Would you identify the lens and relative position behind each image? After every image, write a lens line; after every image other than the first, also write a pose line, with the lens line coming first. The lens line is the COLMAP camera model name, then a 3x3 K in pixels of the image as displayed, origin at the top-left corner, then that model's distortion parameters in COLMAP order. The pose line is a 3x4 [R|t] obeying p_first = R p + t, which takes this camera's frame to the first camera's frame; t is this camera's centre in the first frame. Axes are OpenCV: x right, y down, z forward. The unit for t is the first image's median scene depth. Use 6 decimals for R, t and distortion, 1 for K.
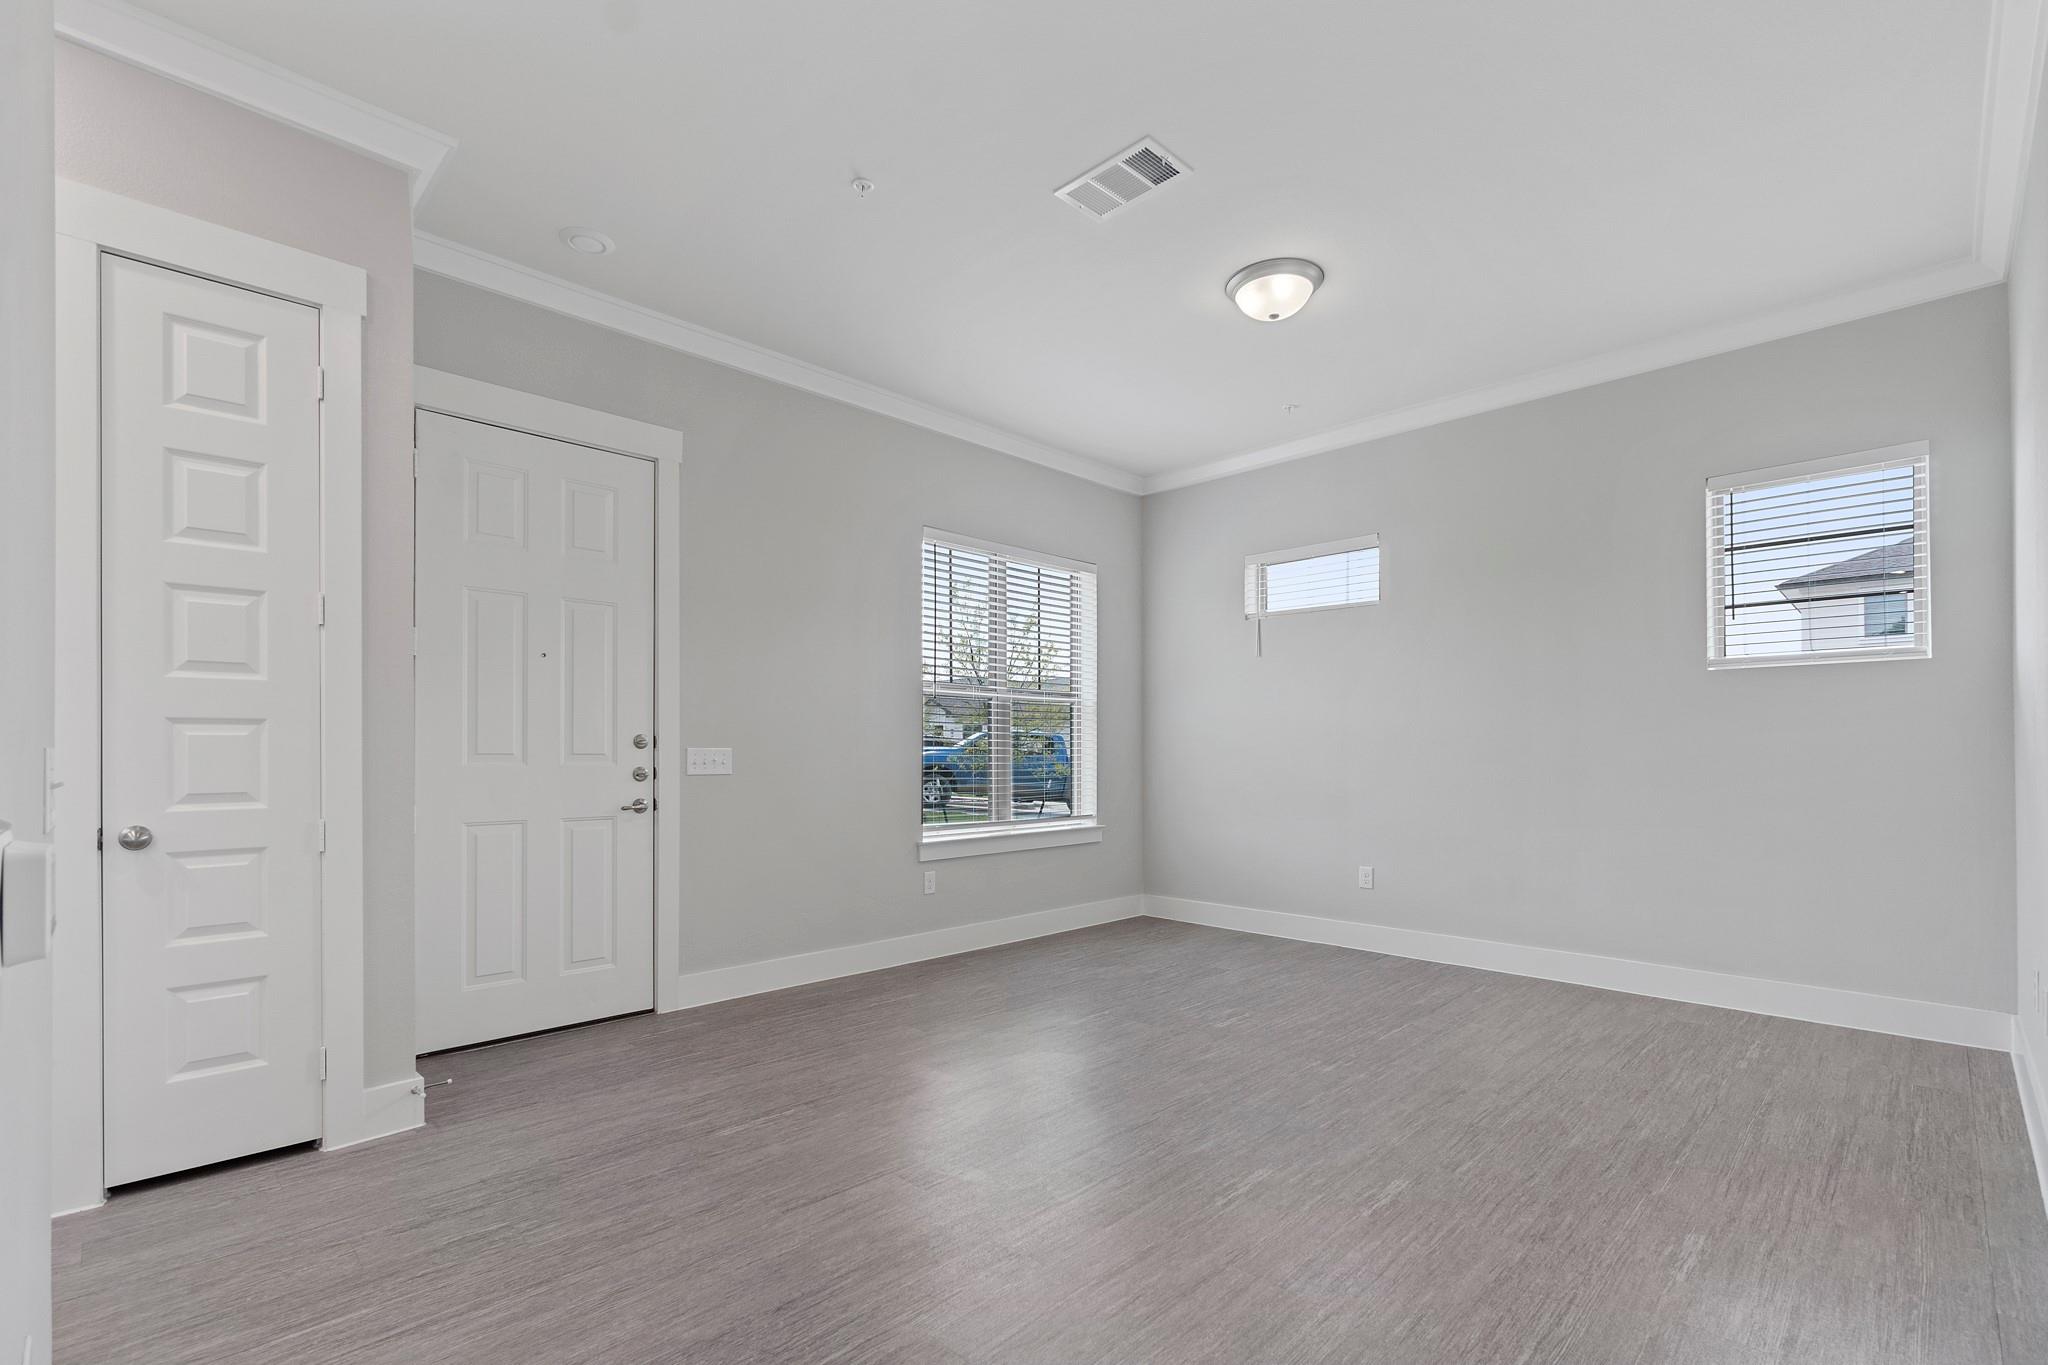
lens RADIAL K [[911.6, 0, 1019.9], [0, 911.6, 782.7], [0, 0, 1]] dist [-0.001008, 0.000713]
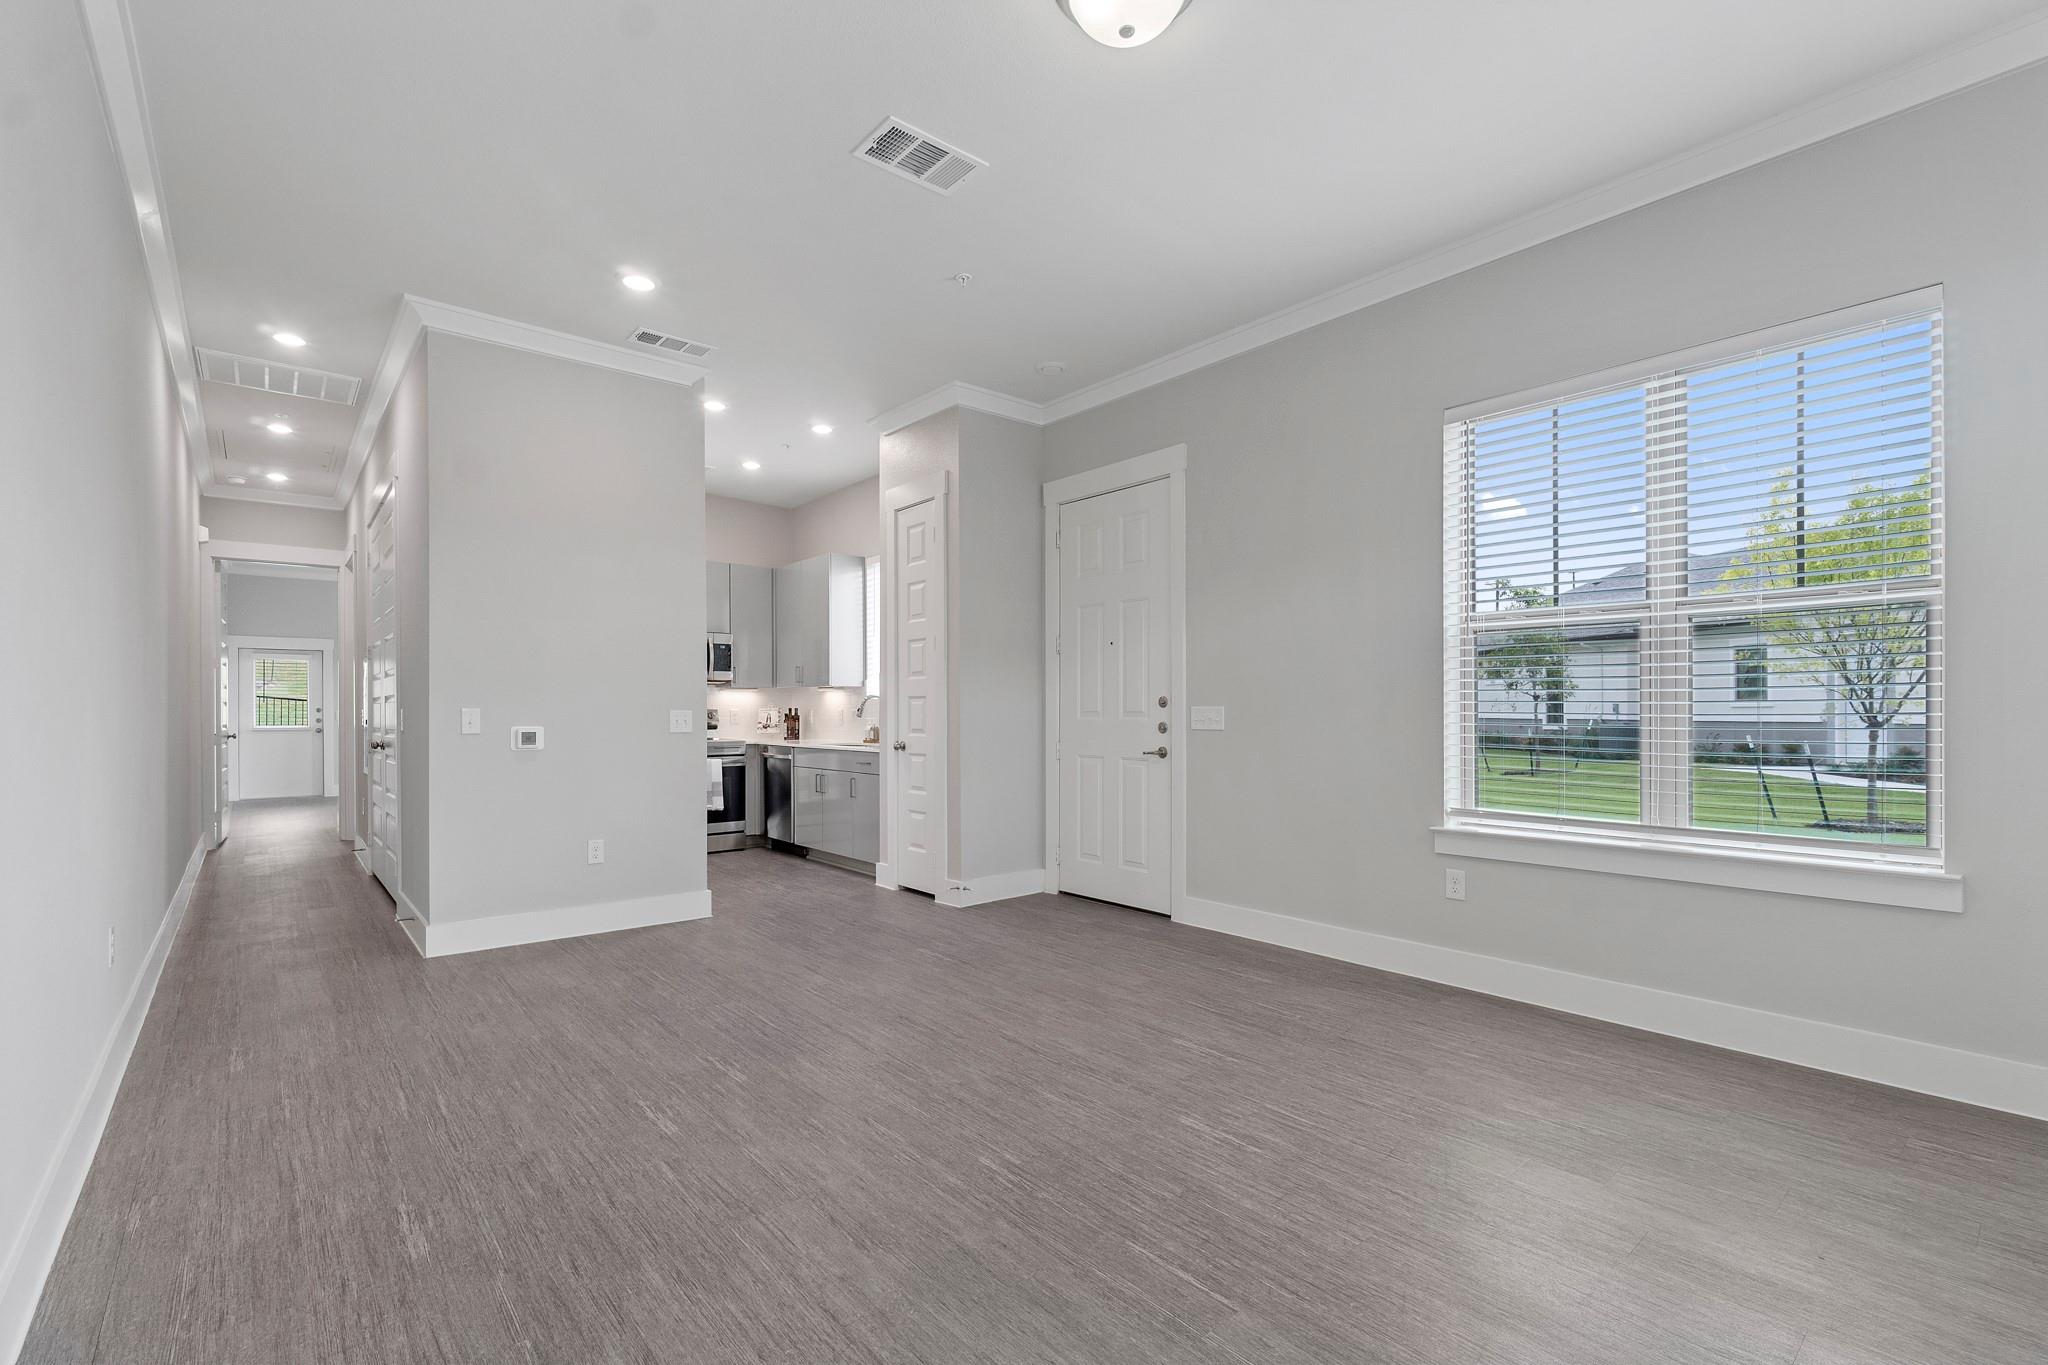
lens RADIAL K [[911.6, 0, 1019.9], [0, 911.6, 782.7], [0, 0, 1]] dist [-0.001008, 0.000713]
pose [[-0.084386, 0.078271, -0.993354, 0.966476], [-0.030290, 0.996248, 0.081072, -0.032224], [0.995973, 0.036930, -0.081698, 1.027429]]
